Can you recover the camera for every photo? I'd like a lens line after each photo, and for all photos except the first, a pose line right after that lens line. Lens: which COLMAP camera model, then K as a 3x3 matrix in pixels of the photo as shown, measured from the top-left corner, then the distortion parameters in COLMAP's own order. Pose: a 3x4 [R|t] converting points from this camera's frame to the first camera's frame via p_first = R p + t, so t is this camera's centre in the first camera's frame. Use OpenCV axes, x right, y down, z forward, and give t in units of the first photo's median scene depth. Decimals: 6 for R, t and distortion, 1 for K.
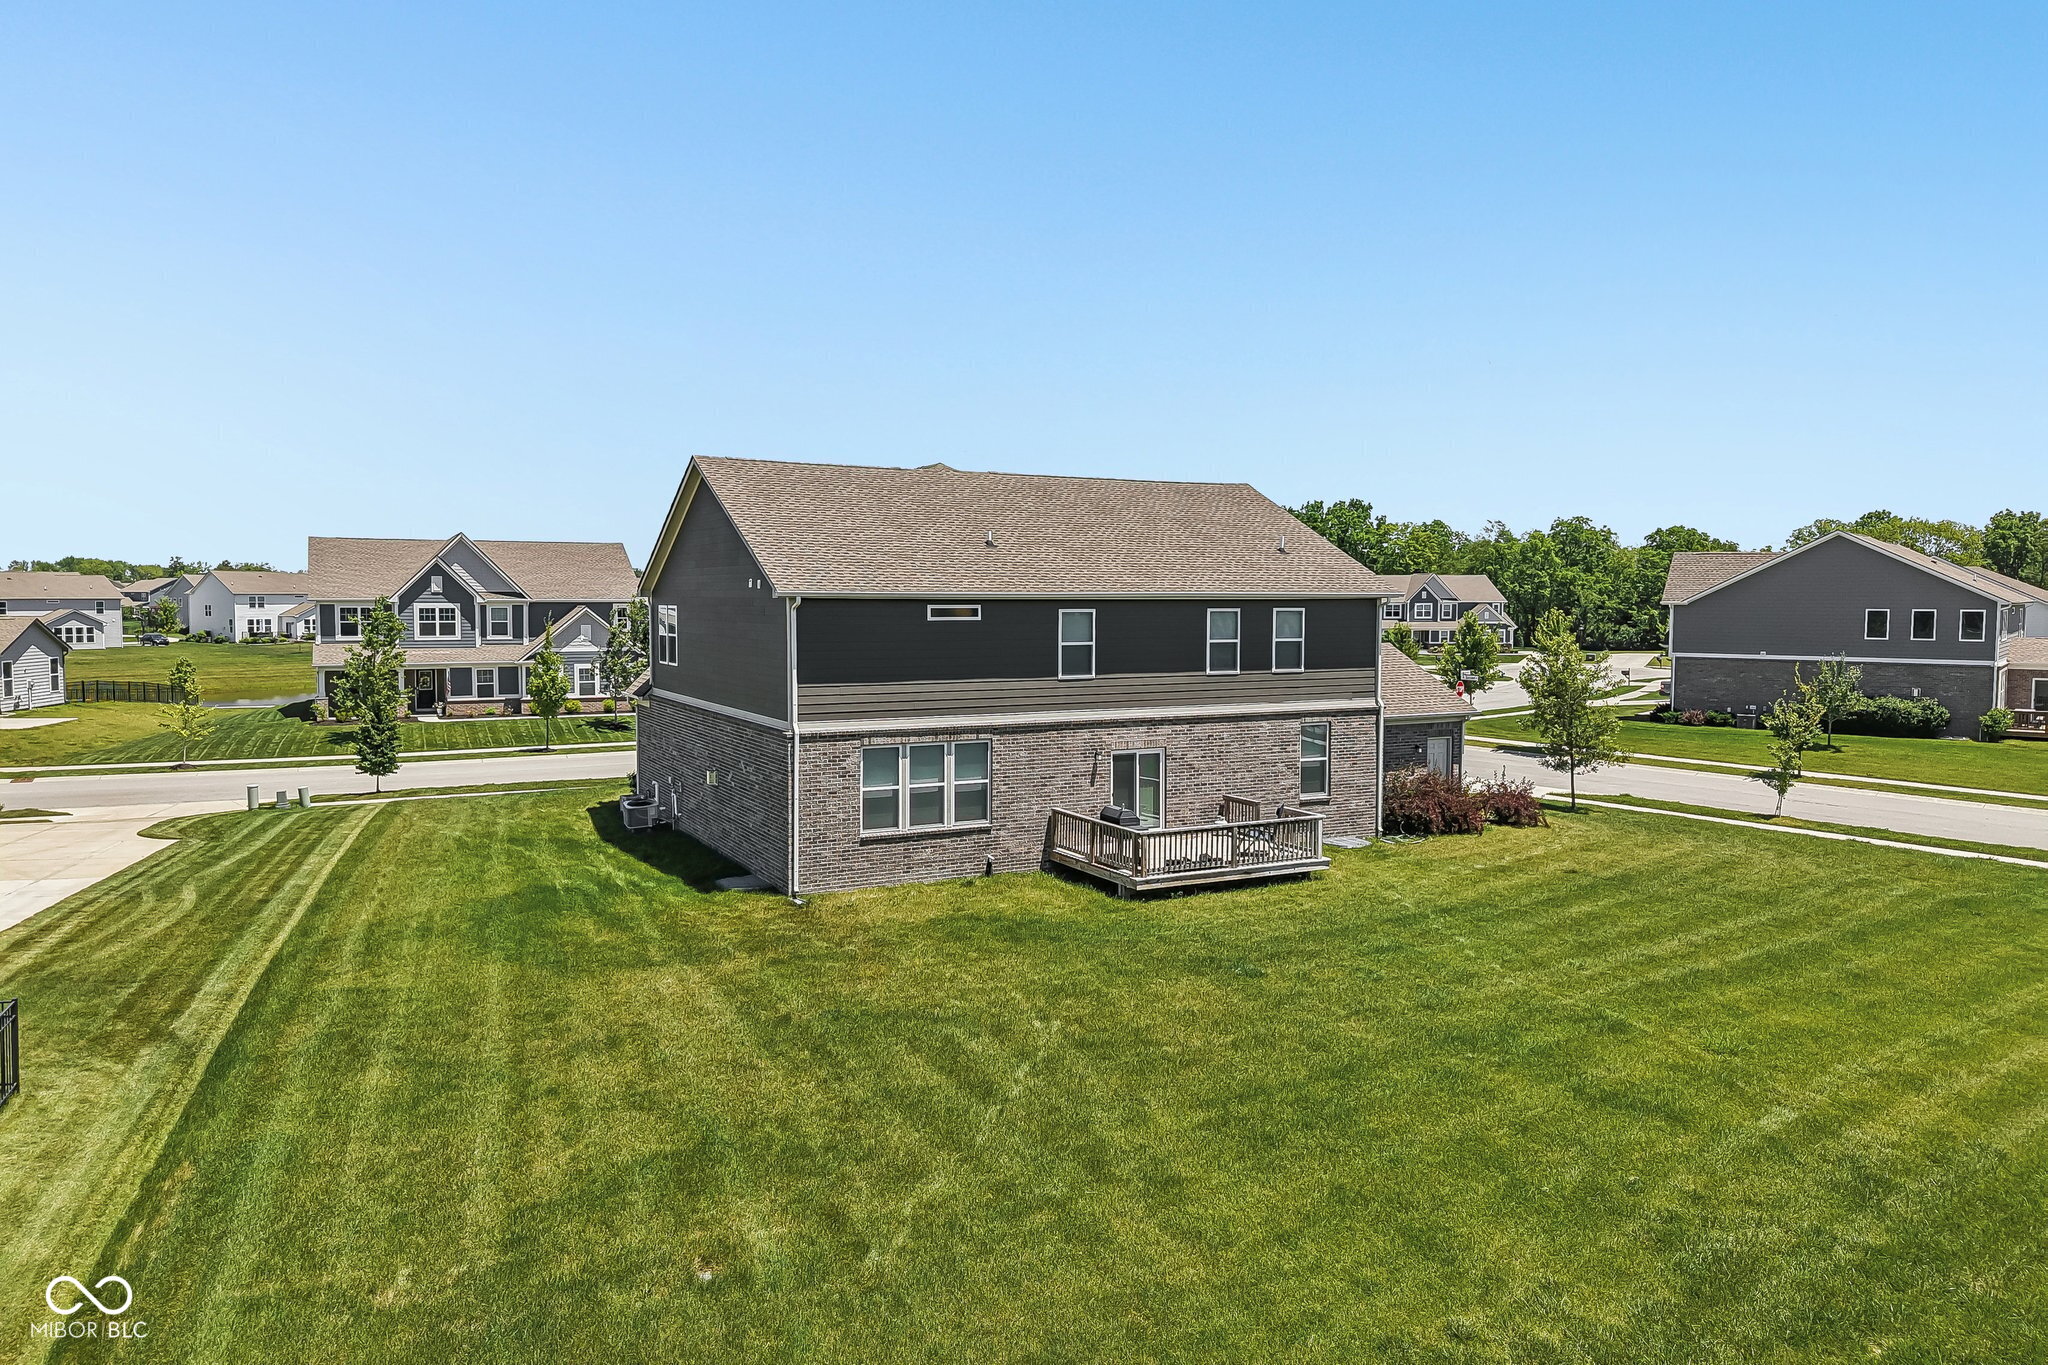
lens RADIAL K [[1363.9, 0, 1076.9], [0, 1363.9, 665.7], [0, 0, 1]] dist [0.034941, -0.027160]
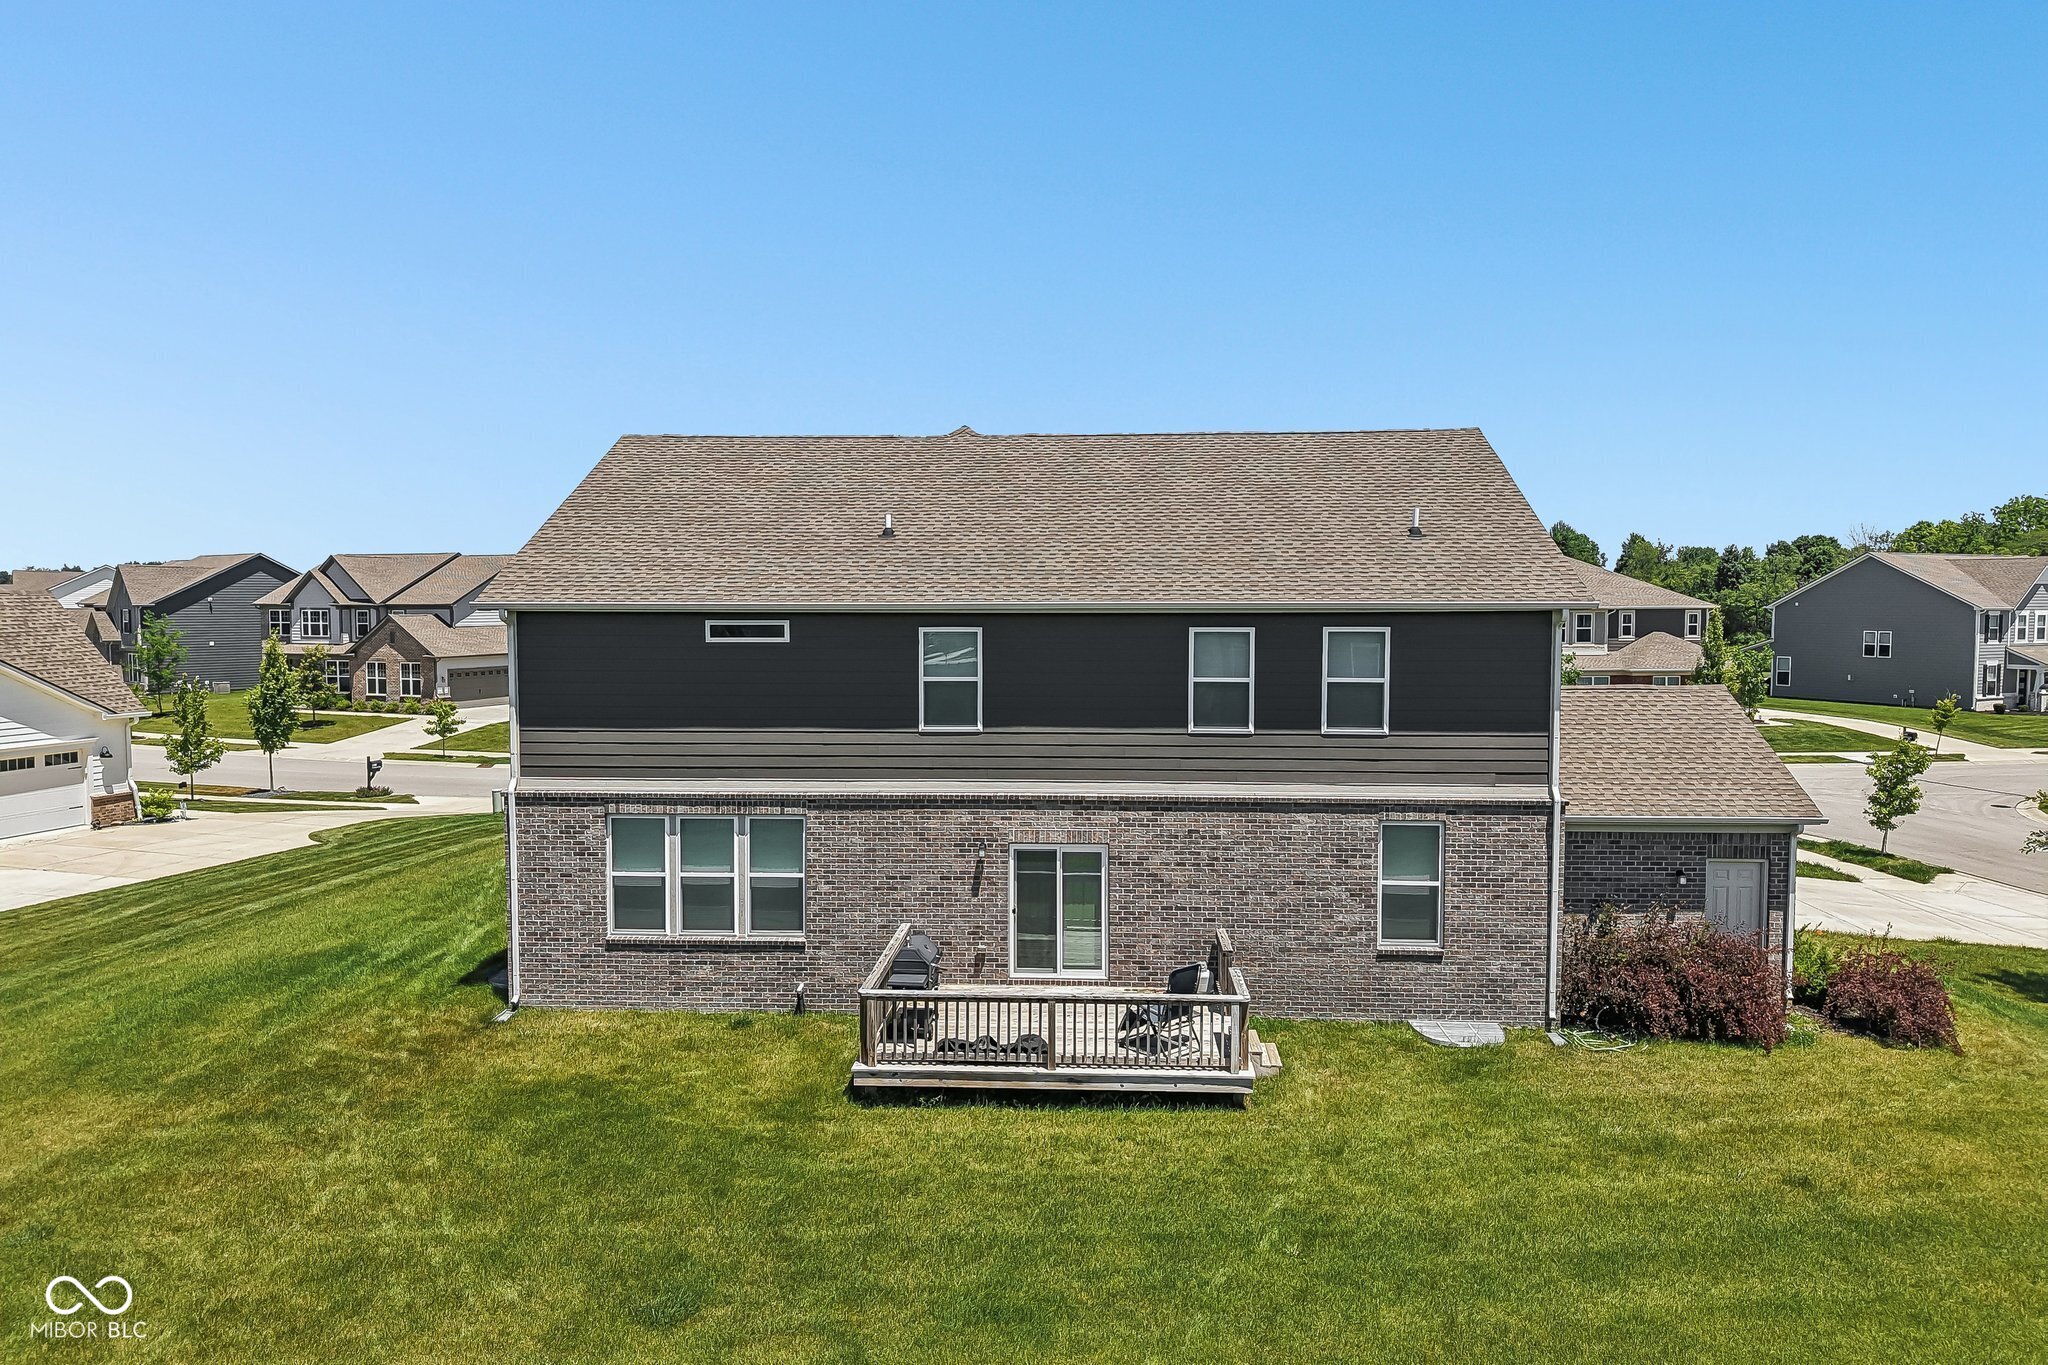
lens RADIAL K [[1363.9, 0, 953.7], [0, 1363.9, 664.8], [0, 0, 1]] dist [0.034941, -0.027160]
pose [[0.858655, 0.014742, -0.512342, 0.337322], [-0.026370, 0.999533, -0.015435, -0.012815], [0.511875, 0.026764, 0.858643, 0.423713]]
